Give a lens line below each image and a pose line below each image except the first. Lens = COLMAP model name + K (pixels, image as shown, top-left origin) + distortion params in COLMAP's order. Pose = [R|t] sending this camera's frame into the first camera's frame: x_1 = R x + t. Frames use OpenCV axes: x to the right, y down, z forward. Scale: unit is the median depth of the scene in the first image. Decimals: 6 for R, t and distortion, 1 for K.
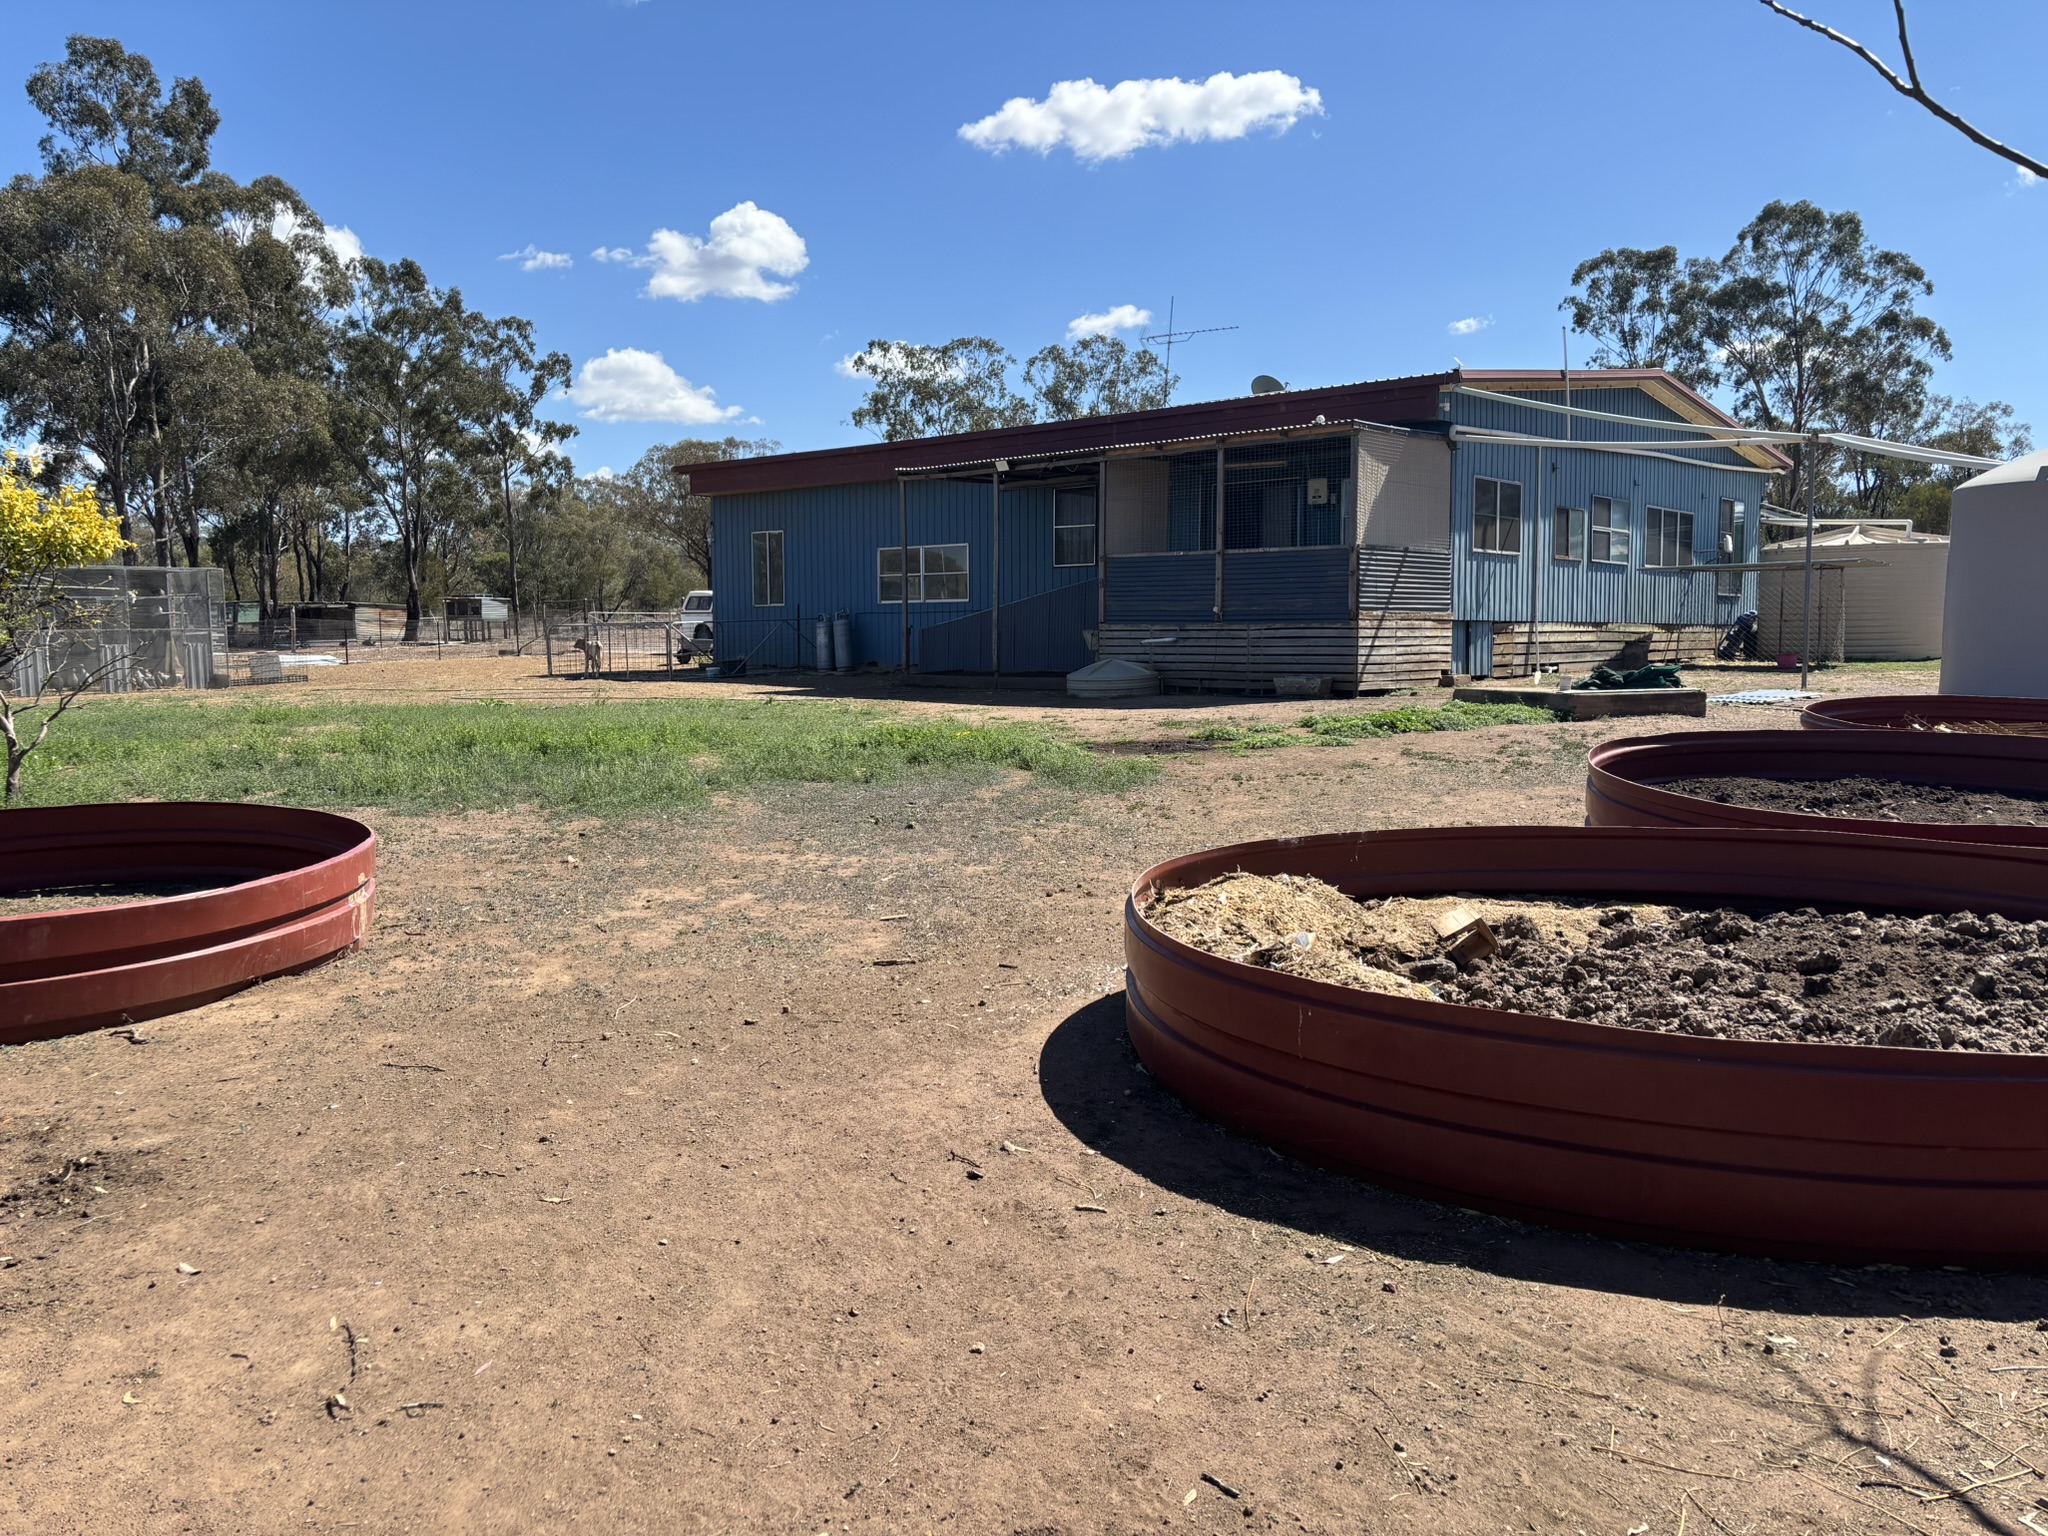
lens RADIAL K [[1513.1, 0, 1024.1], [0, 1513.1, 756.3], [0, 0, 1]] dist [0.020065, -0.033145]
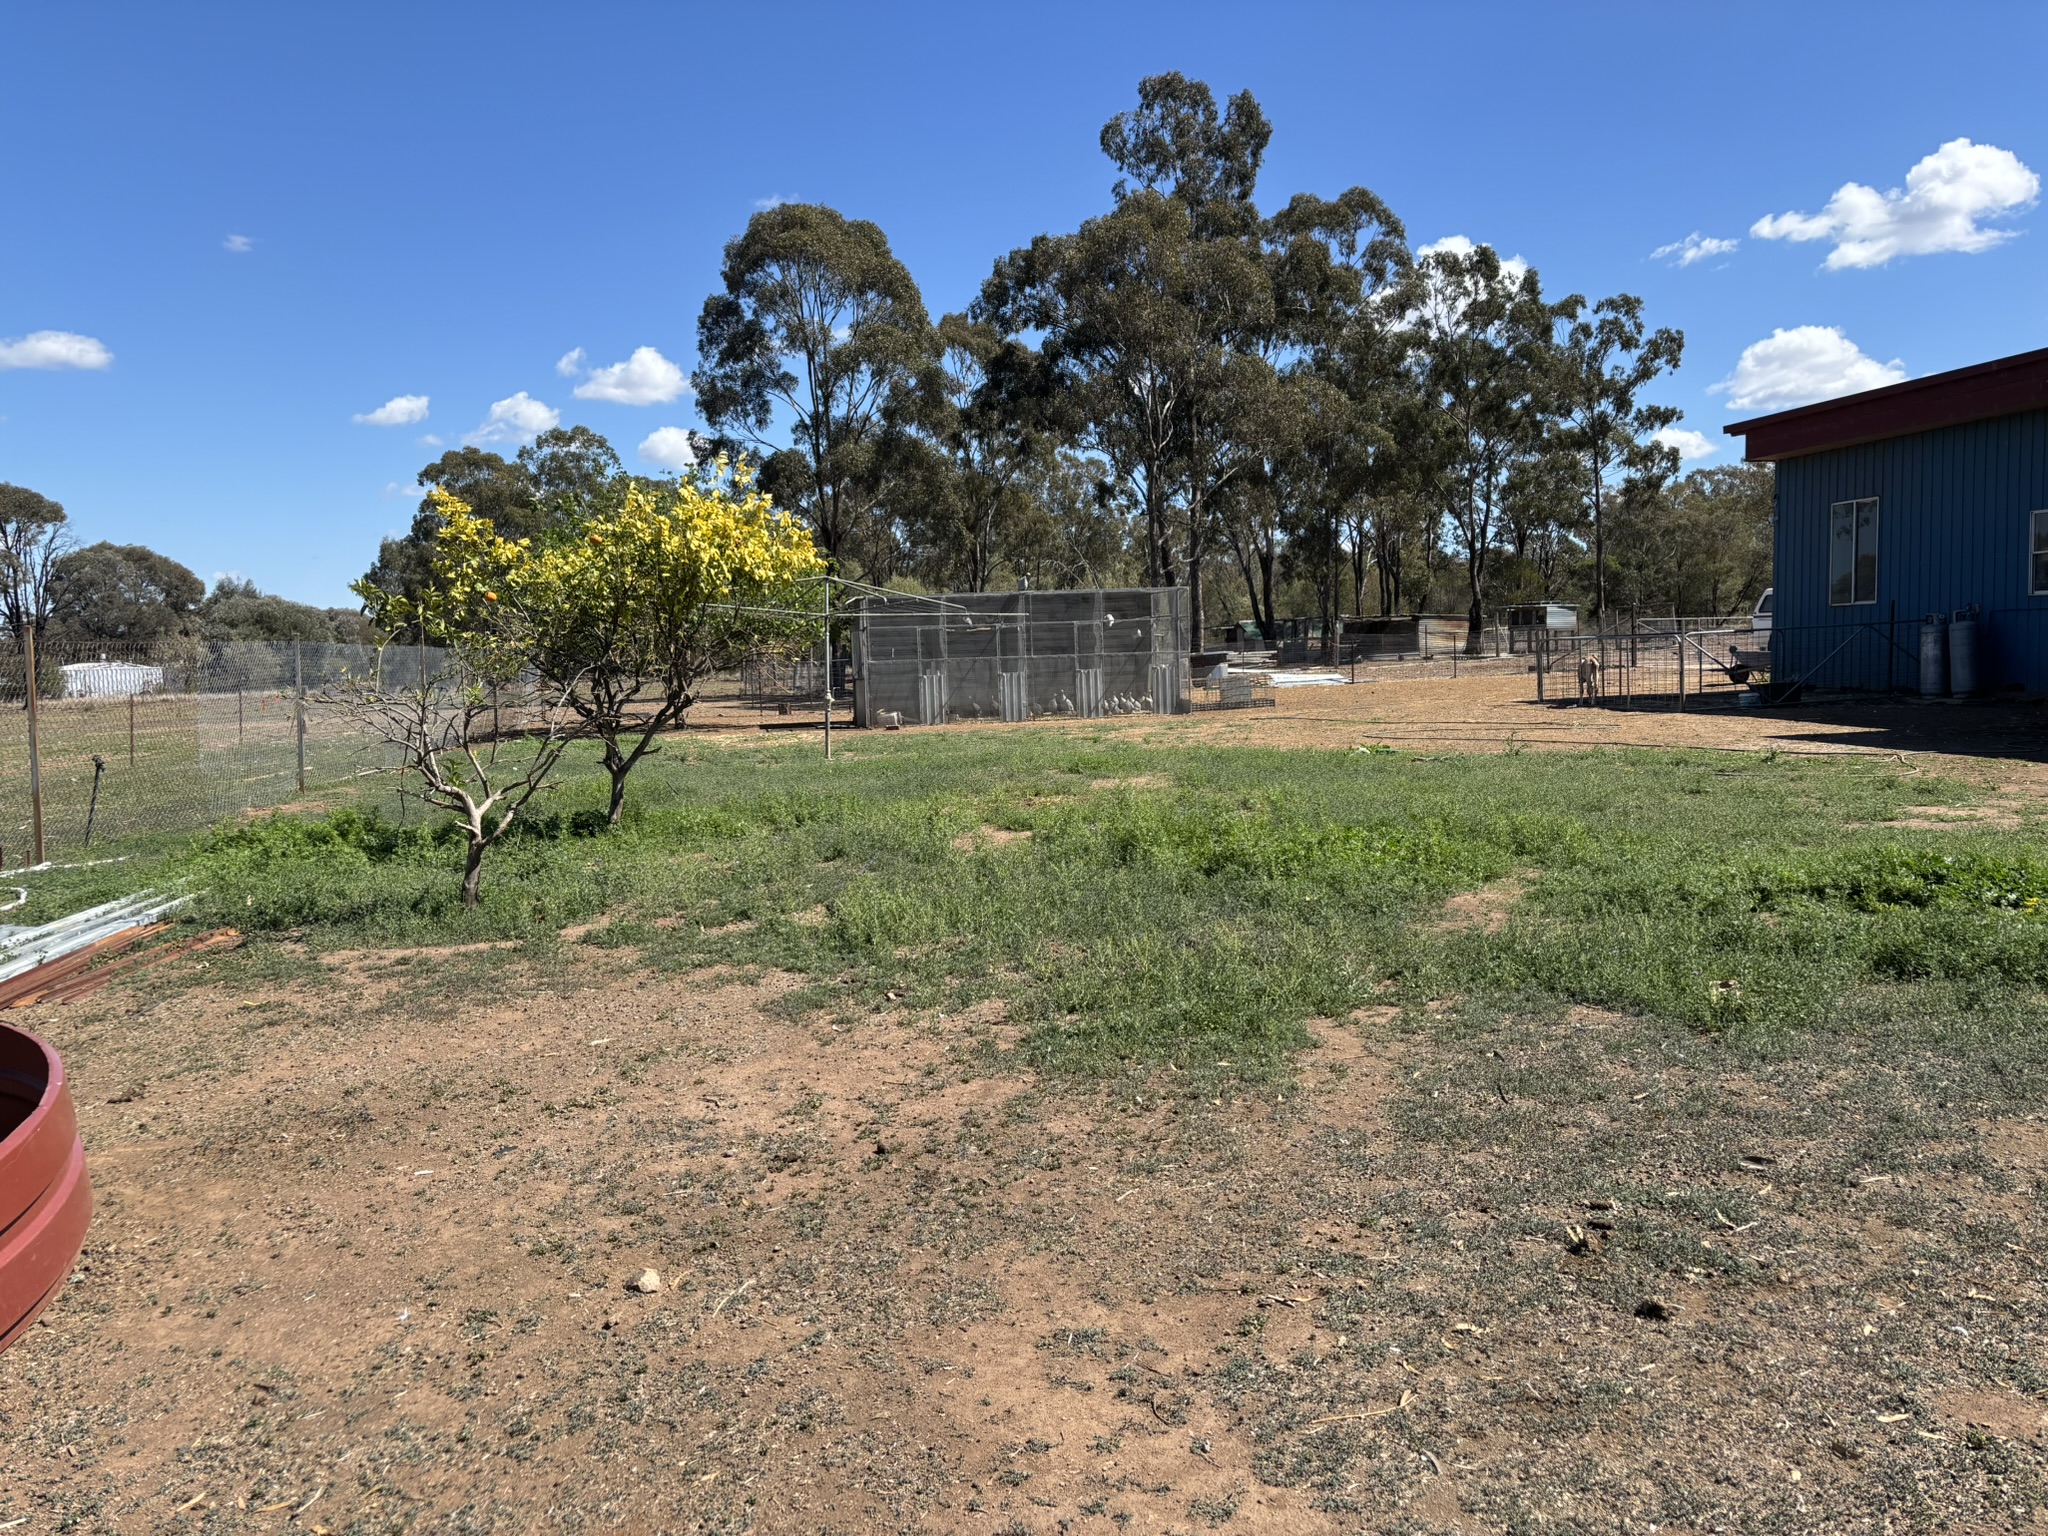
lens RADIAL K [[1513.1, 0, 1024.1], [0, 1513.1, 756.3], [0, 0, 1]] dist [0.020065, -0.033145]
pose [[0.751633, 0.031088, -0.658848, 0.007823], [-0.033587, 0.999397, 0.008840, -0.012018], [0.658726, 0.015484, 0.752224, 0.115953]]
